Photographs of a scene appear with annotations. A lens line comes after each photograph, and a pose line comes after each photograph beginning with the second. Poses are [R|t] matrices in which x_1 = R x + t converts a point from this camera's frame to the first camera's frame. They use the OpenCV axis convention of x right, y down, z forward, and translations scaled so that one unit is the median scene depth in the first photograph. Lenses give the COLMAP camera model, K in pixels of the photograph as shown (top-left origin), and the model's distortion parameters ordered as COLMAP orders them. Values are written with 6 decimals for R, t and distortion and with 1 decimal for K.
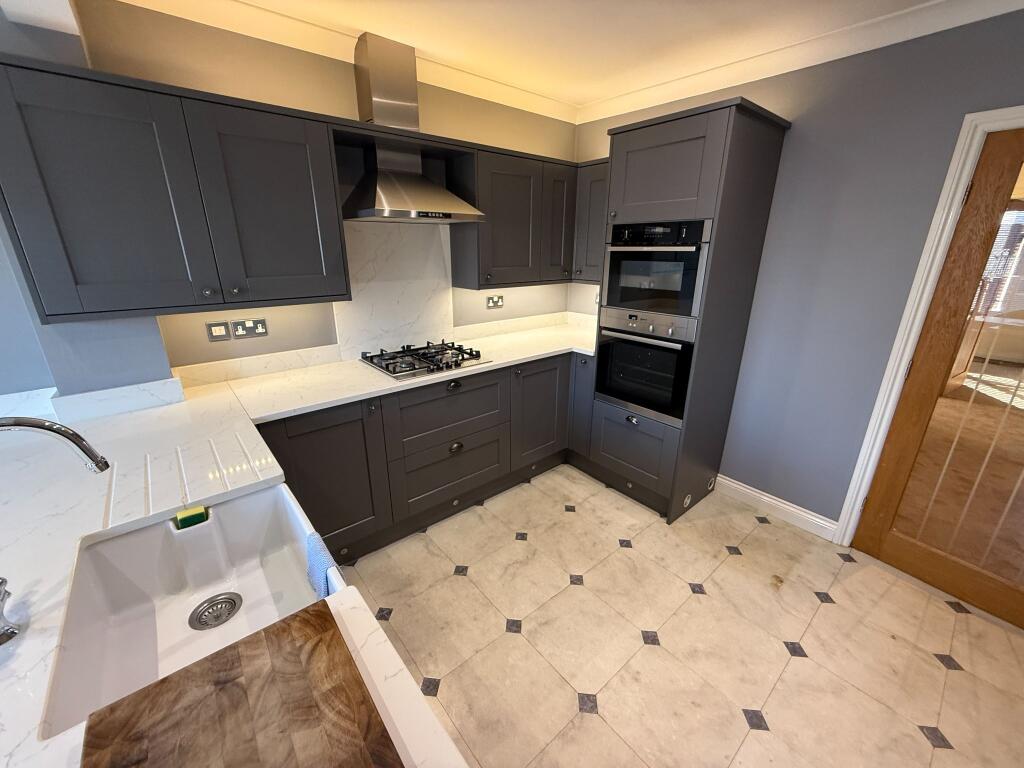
lens RADIAL K [[407.6, 0, 508.2], [0, 407.6, 383.7], [0, 0, 1]] dist [-0.001376, 0.000421]
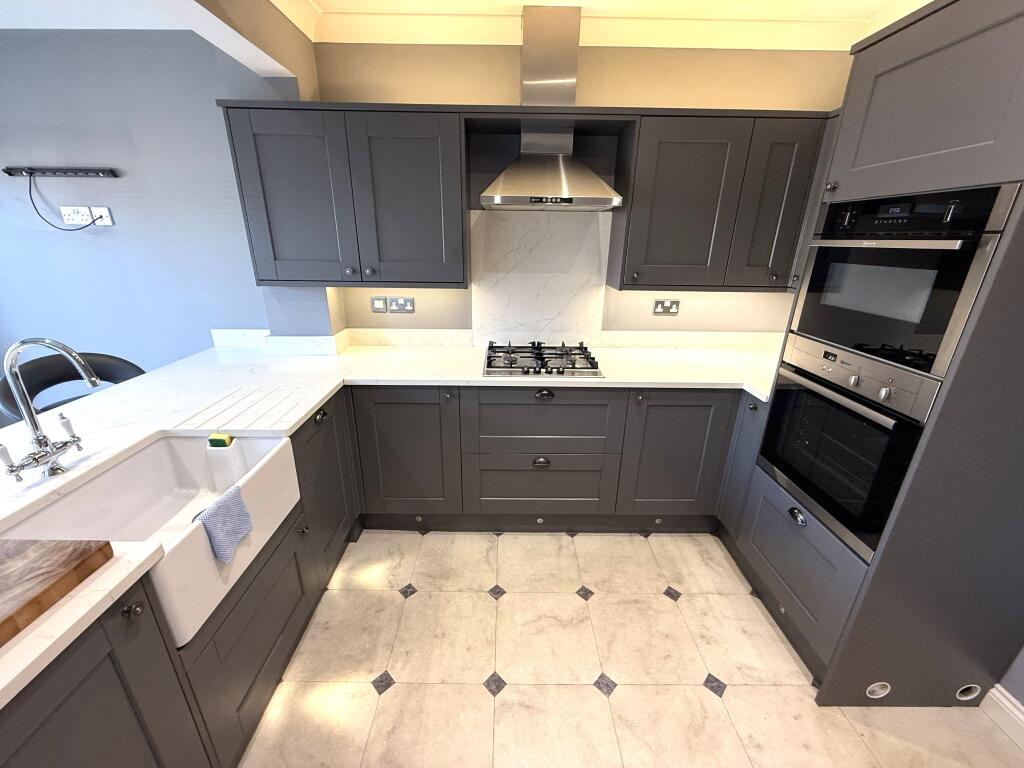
lens RADIAL K [[407.6, 0, 508.2], [0, 407.6, 383.7], [0, 0, 1]] dist [-0.001376, 0.000421]
pose [[0.772237, 0.223301, -0.594800, 0.323209], [-0.213955, 0.972919, 0.087473, -0.077507], [0.598225, 0.059711, 0.799100, 0.240068]]
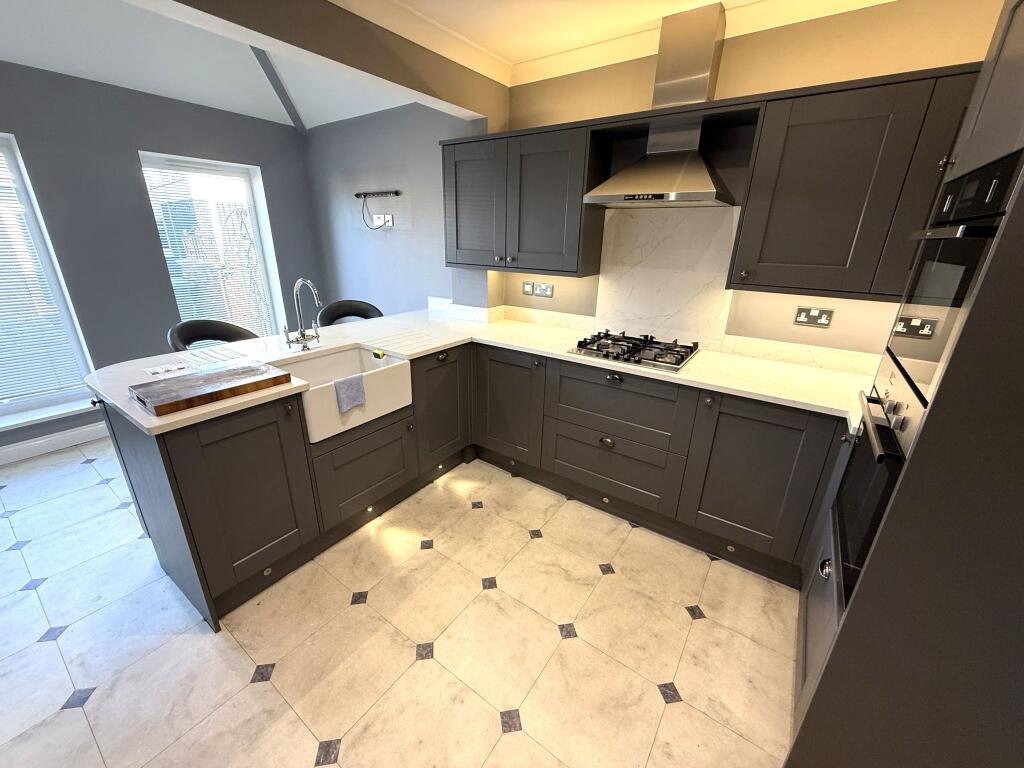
lens RADIAL K [[407.6, 0, 508.2], [0, 407.6, 383.7], [0, 0, 1]] dist [-0.001376, 0.000421]
pose [[0.254255, 0.333671, -0.907754, 0.665984], [-0.326666, 0.913067, 0.244127, -0.132993], [0.910299, 0.234462, 0.341151, 0.445687]]
